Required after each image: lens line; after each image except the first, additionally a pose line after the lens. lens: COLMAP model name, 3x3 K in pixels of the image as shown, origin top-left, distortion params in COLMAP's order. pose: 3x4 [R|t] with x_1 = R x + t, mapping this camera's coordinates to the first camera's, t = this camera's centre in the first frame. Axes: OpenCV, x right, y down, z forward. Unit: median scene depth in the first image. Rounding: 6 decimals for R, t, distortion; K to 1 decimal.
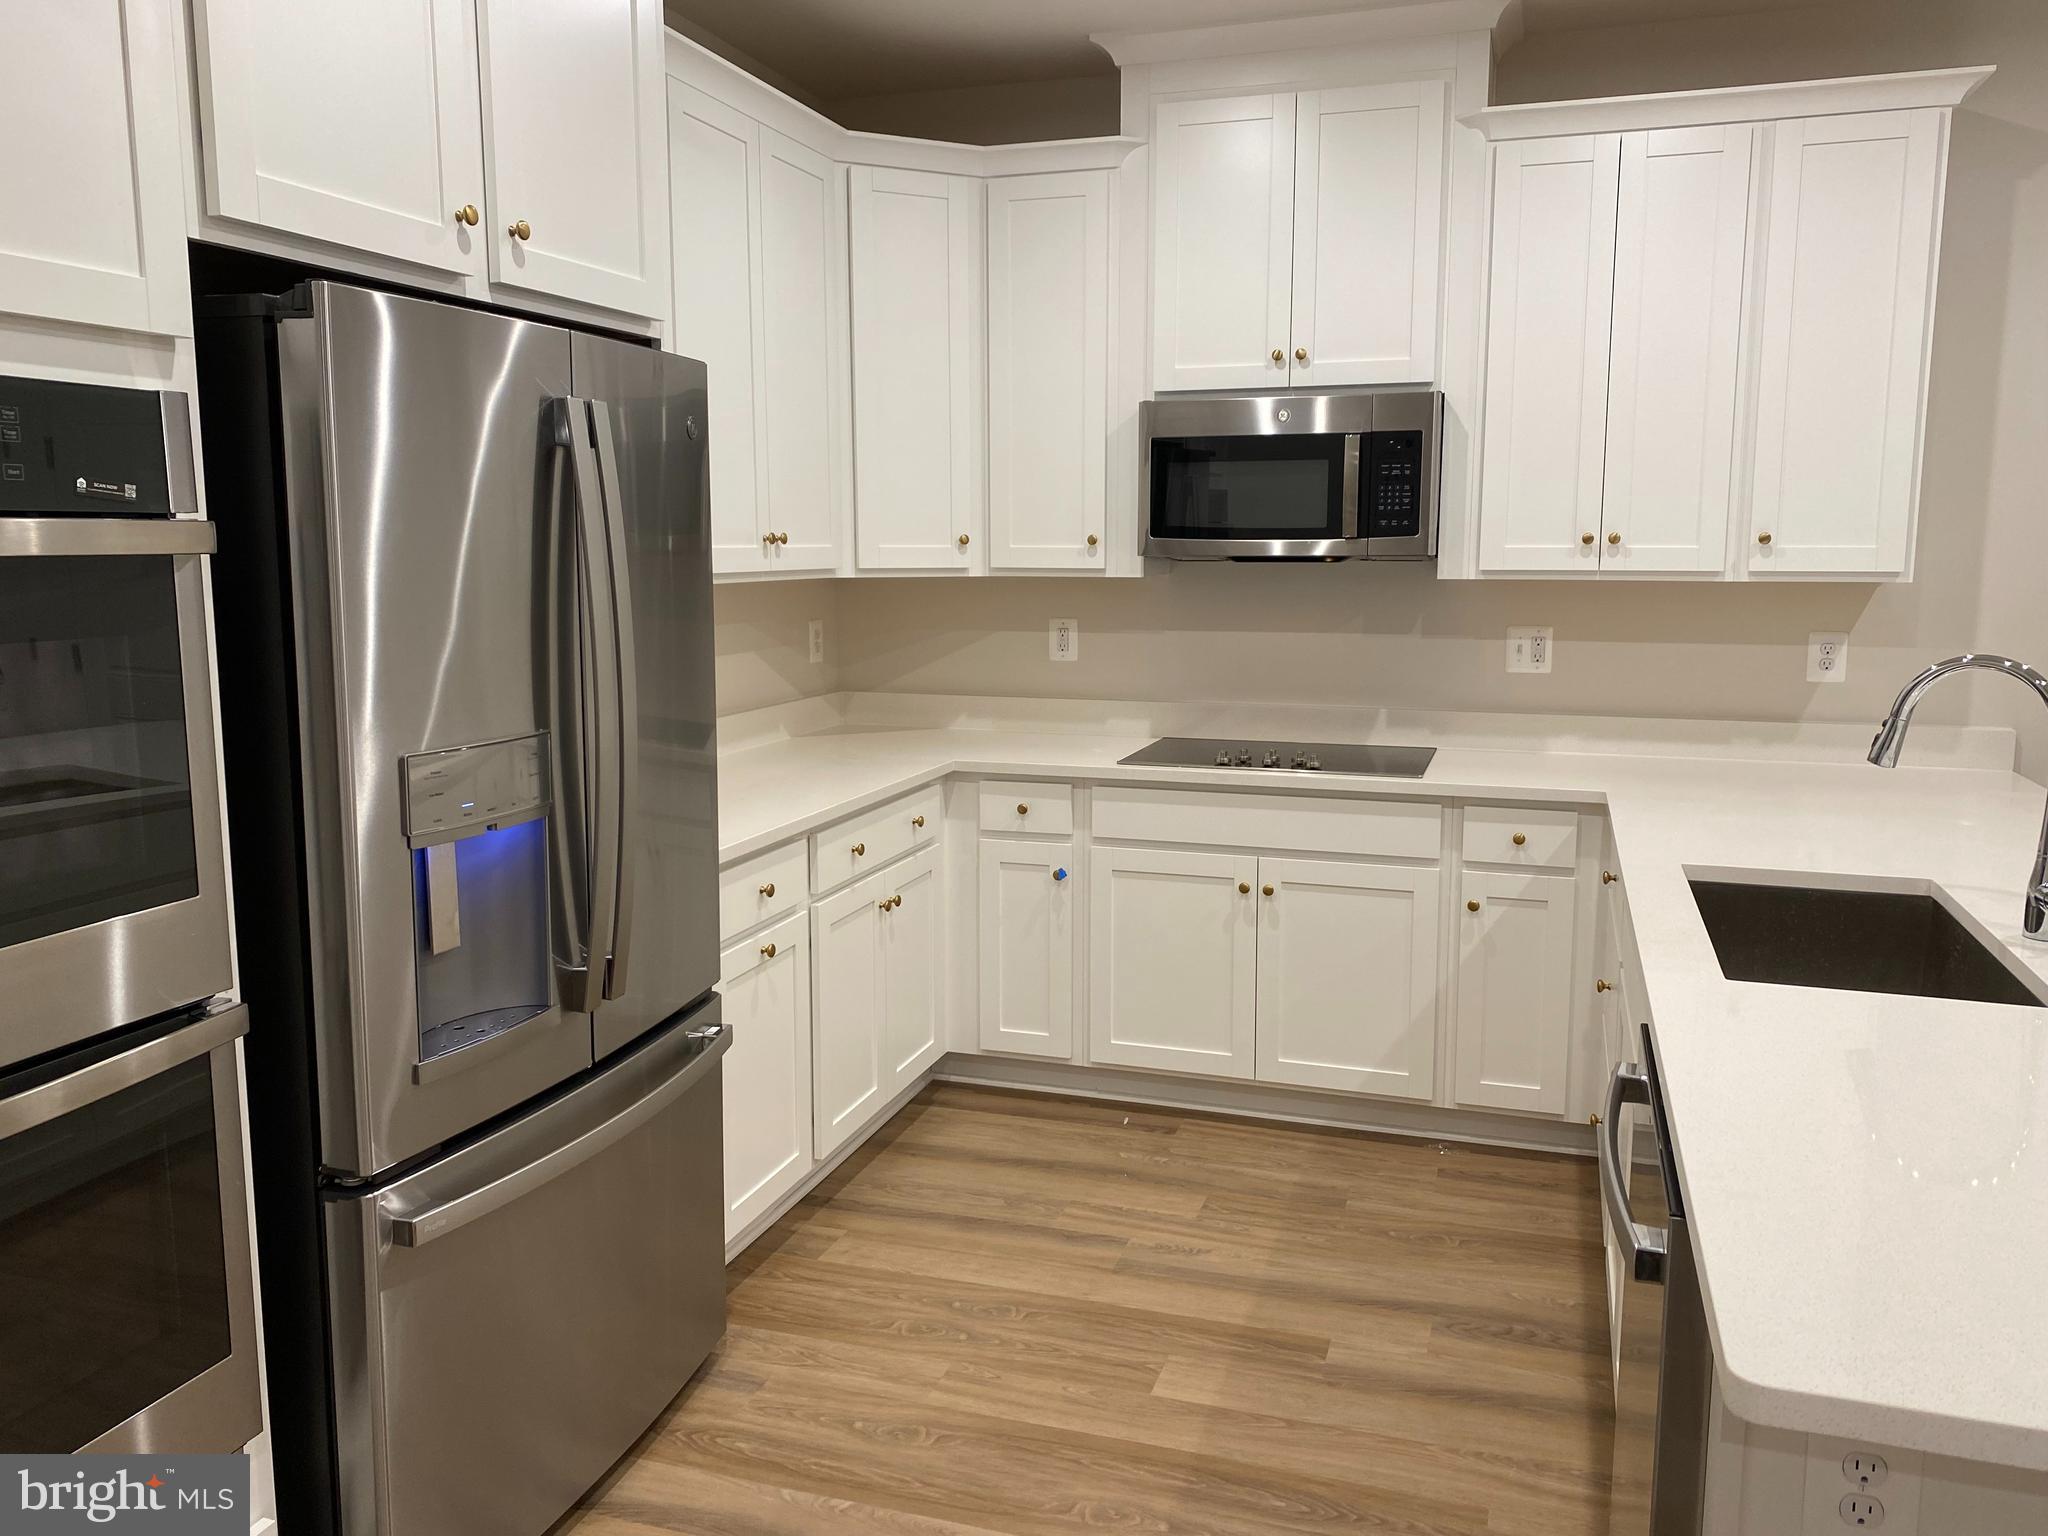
lens RADIAL K [[1593.4, 0, 1024.0], [0, 1593.4, 768.0], [0, 0, 1]] dist [-0.003469, -0.000830]
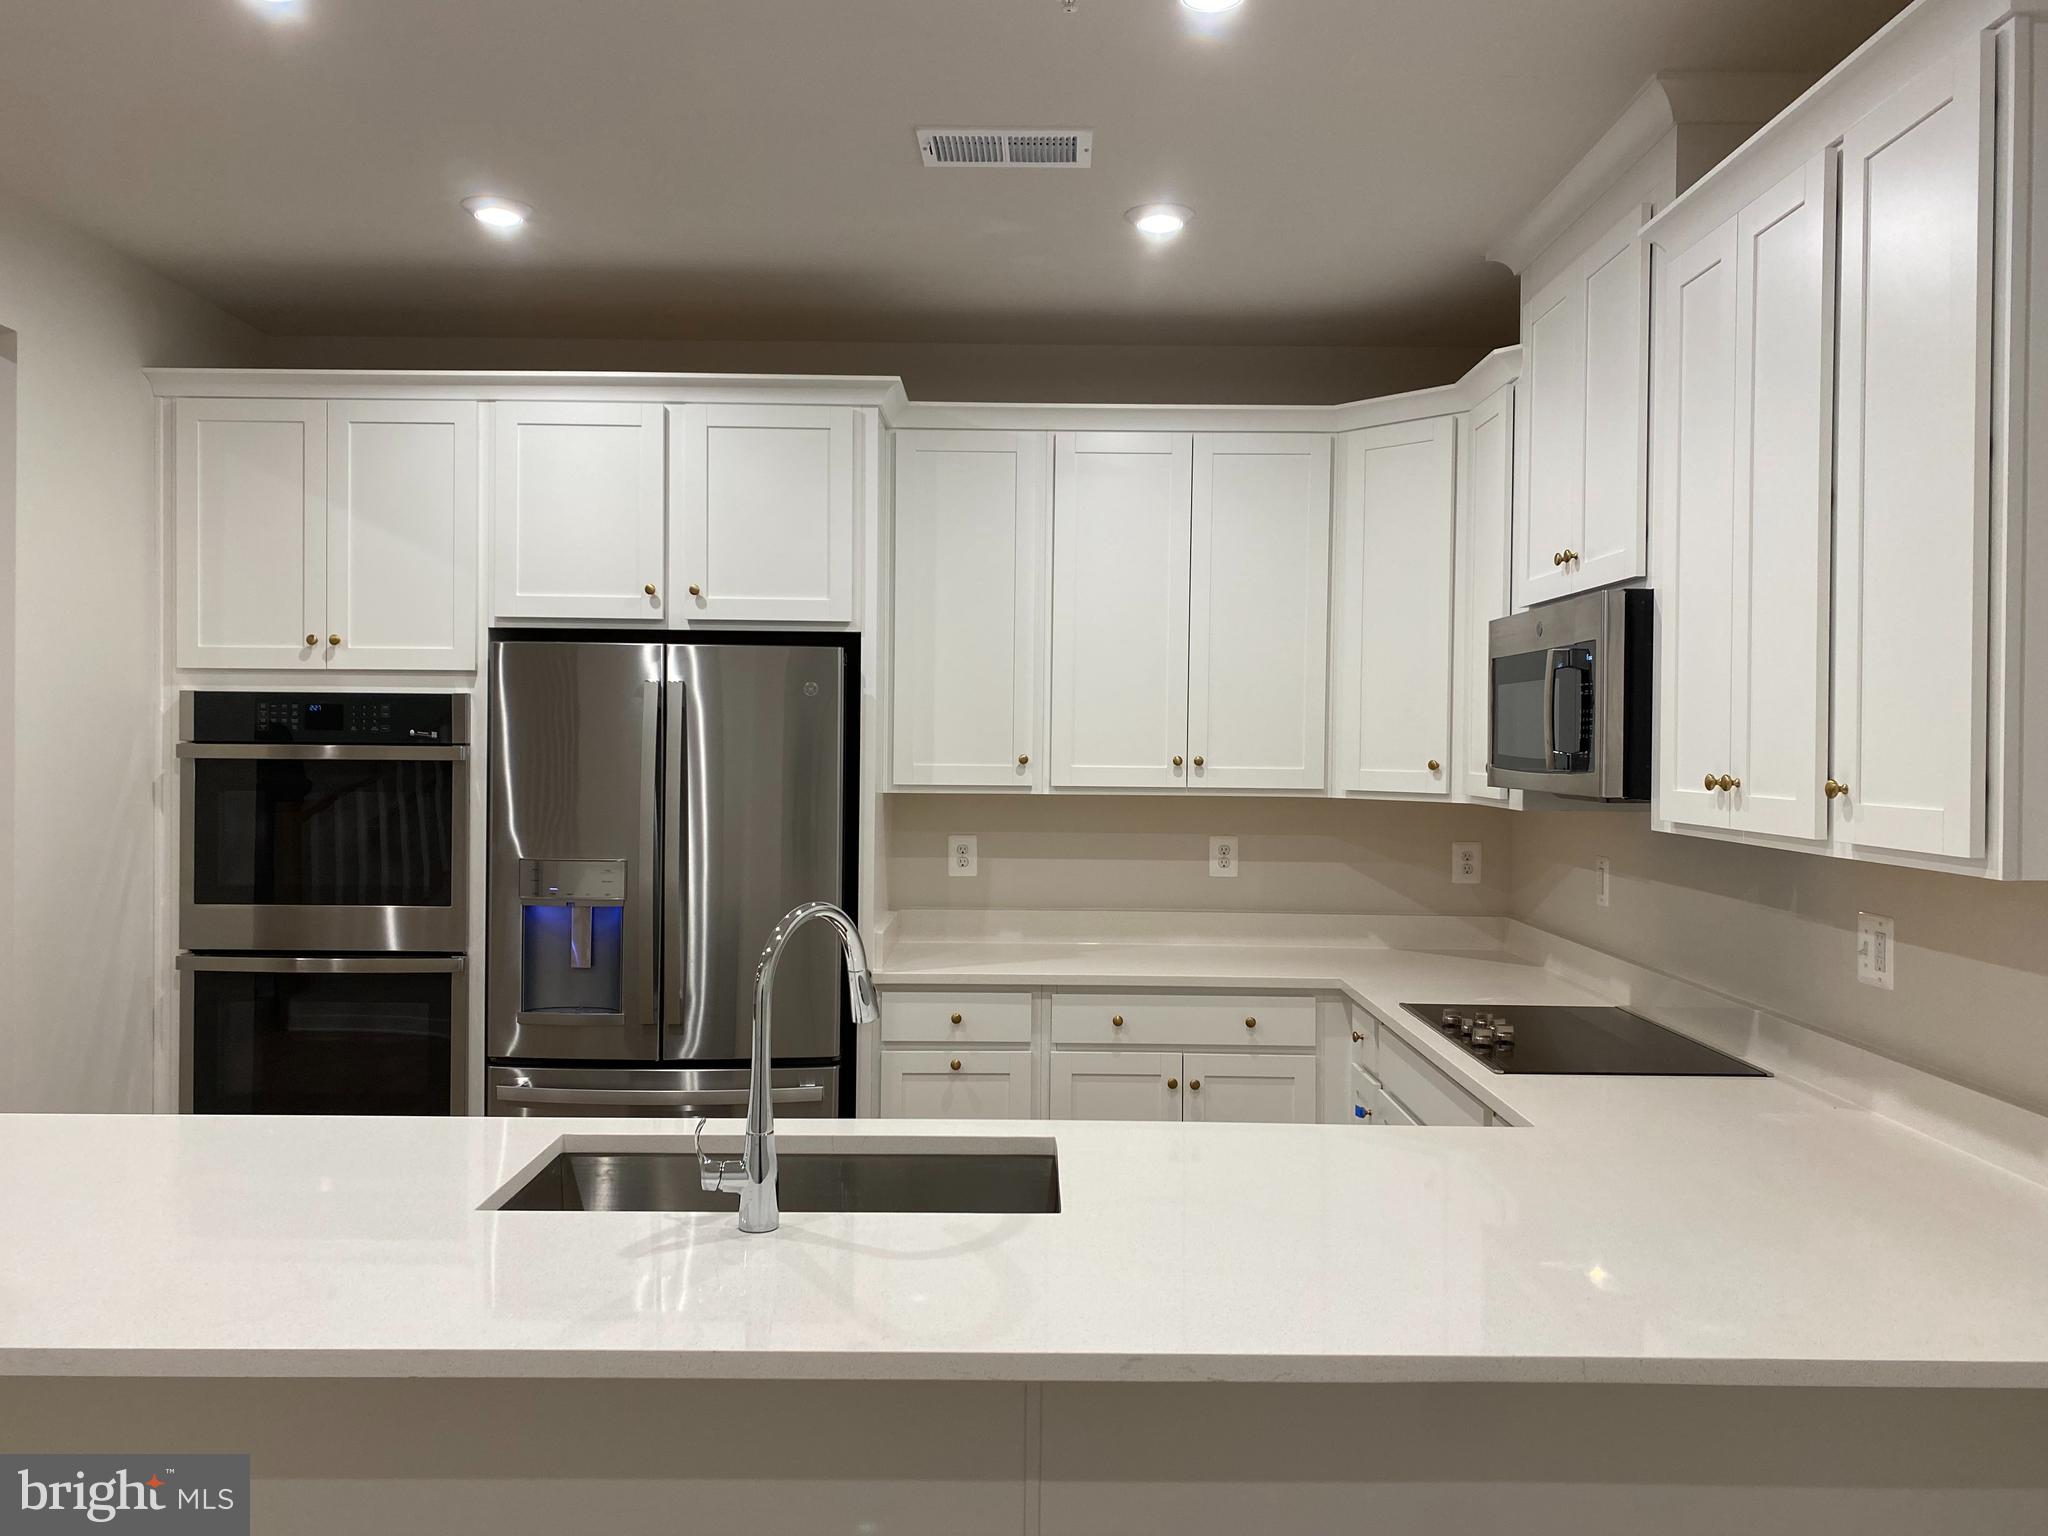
lens RADIAL K [[1593.4, 0, 1024.0], [0, 1593.4, 768.0], [0, 0, 1]] dist [-0.003469, -0.000830]
pose [[0.328641, 0.001851, -0.944453, 1.188971], [-0.143447, 0.988494, -0.047978, -0.079168], [0.933498, 0.151247, 0.325125, 0.614742]]
